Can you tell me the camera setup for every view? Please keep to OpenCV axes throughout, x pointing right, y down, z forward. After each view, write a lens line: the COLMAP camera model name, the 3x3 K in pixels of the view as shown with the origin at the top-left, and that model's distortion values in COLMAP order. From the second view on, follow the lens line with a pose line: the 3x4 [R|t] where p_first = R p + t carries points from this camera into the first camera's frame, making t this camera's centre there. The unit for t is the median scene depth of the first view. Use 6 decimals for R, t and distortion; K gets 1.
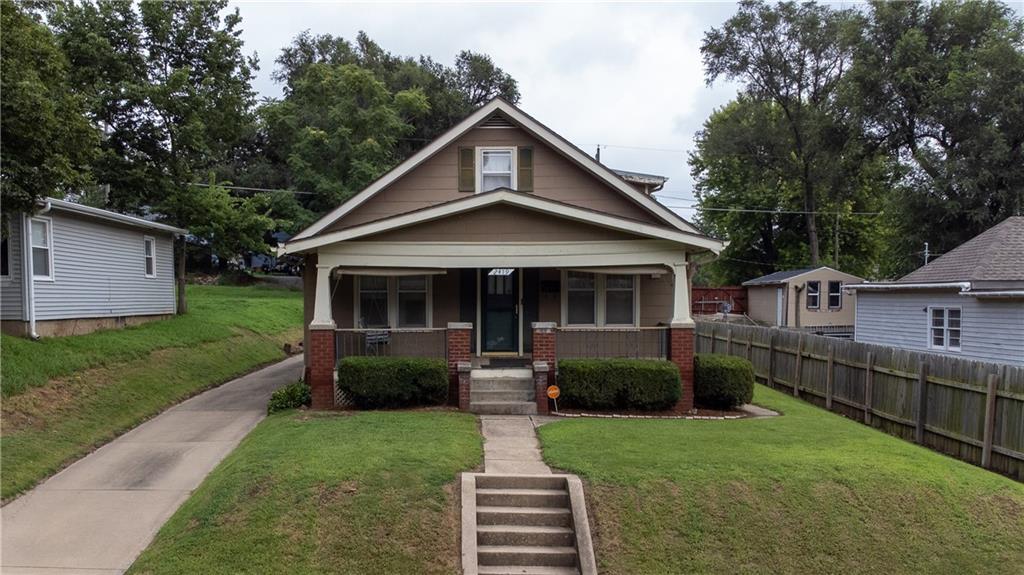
lens RADIAL K [[802.6, 0, 481.5], [0, 802.6, 317.3], [0, 0, 1]] dist [0.032311, -0.000588]
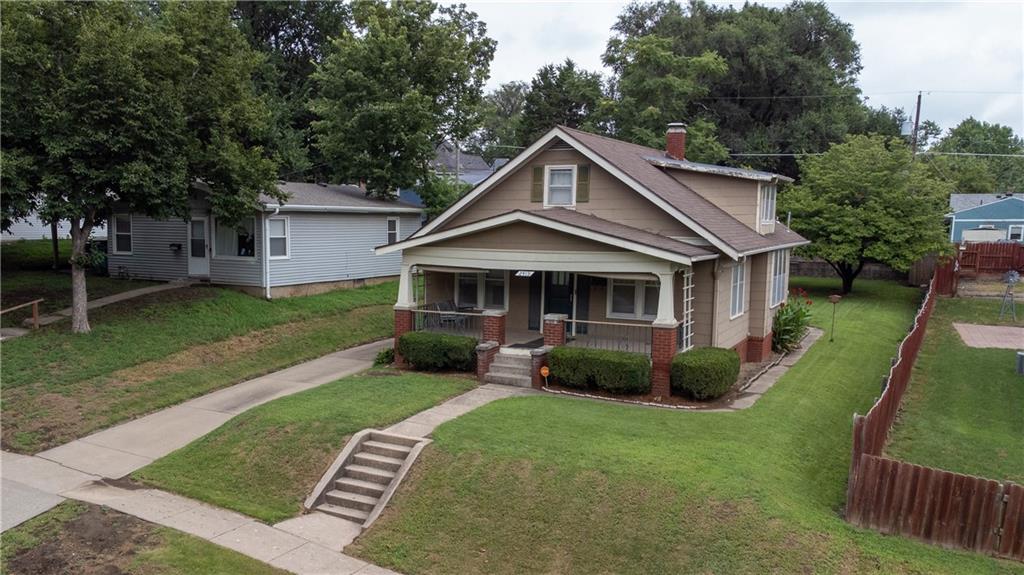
lens RADIAL K [[751.7, 0, 512.0], [0, 751.7, 287.5], [0, 0, 1]] dist [0.031646, -0.000095]
pose [[0.909973, 0.051940, -0.411402, 0.494314], [-0.032971, 0.998046, 0.053076, -0.095873], [0.413355, -0.034734, 0.909907, -0.098071]]
